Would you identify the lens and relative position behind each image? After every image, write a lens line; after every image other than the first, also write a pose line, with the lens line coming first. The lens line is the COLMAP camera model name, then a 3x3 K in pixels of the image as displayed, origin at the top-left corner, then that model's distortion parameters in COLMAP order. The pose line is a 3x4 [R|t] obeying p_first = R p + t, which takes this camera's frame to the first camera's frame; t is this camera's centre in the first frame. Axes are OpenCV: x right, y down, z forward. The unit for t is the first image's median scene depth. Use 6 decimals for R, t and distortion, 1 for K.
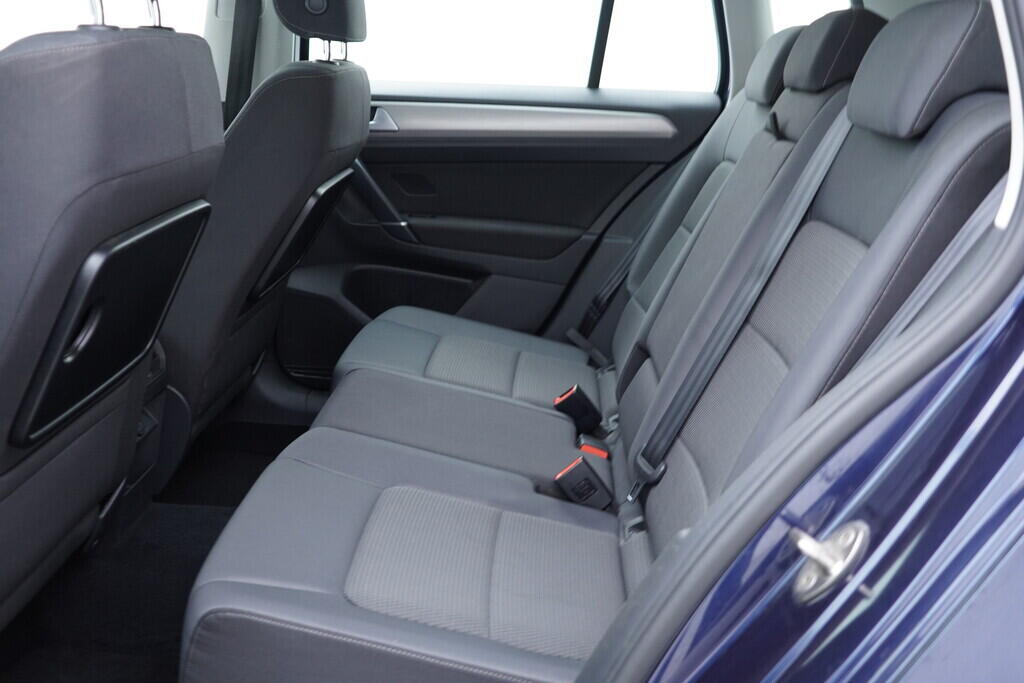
lens RADIAL K [[1060.9, 0, 512.0], [0, 1060.9, 341.5], [0, 0, 1]] dist [0.000401, 0.041135]
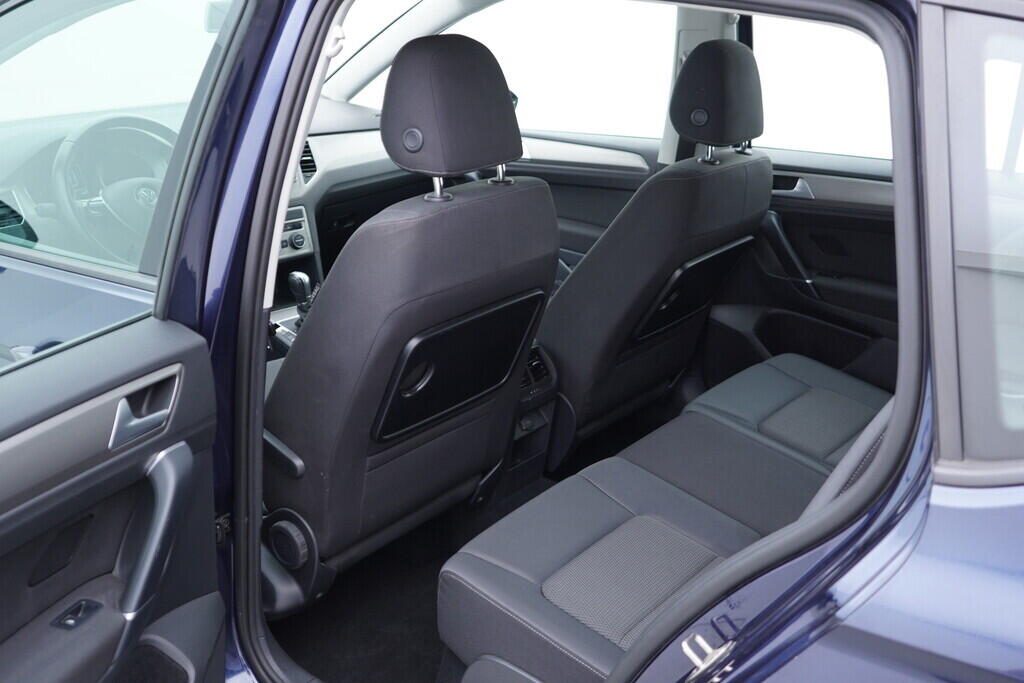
lens RADIAL K [[1060.9, 0, 512.0], [0, 1060.9, 341.5], [0, 0, 1]] dist [0.000401, 0.041135]
pose [[0.811984, 0.163940, -0.560184, 0.398143], [-0.133132, 0.986465, 0.095720, -0.159251], [0.568295, -0.003145, 0.822819, -0.153013]]
